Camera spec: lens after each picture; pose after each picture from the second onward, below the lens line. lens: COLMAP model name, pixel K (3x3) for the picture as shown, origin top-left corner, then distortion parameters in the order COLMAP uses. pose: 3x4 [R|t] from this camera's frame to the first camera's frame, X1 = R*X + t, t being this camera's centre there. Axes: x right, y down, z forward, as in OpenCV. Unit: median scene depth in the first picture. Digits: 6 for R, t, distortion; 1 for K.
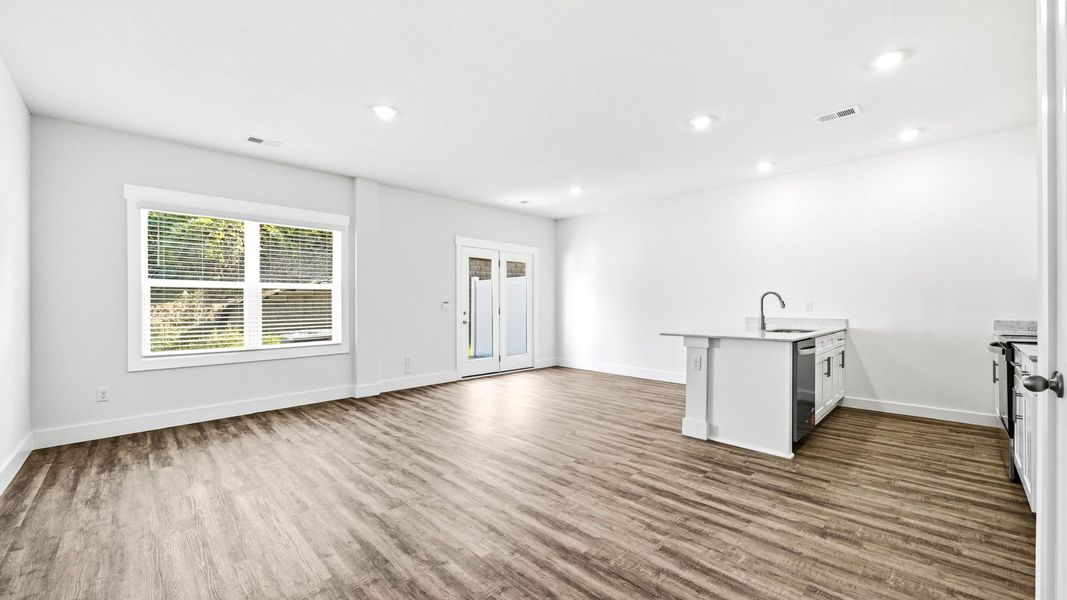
lens RADIAL K [[410.9, 0, 536.2], [0, 410.9, 319.1], [0, 0, 1]] dist [-0.002794, -0.000177]
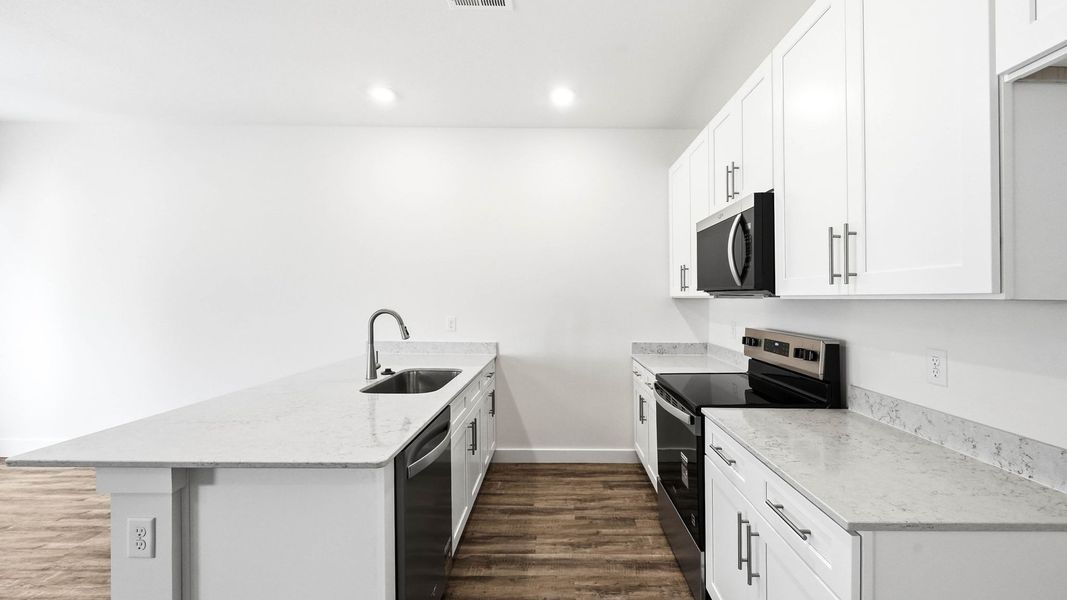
lens RADIAL K [[414.2, 0, 537.0], [0, 414.2, 302.2], [0, 0, 1]] dist [-0.006328, -0.000245]
pose [[0.733488, -0.002316, 0.679699, 0.385822], [0.013206, 0.999854, -0.010845, -0.077875], [-0.679574, 0.016931, 0.733411, 0.511704]]
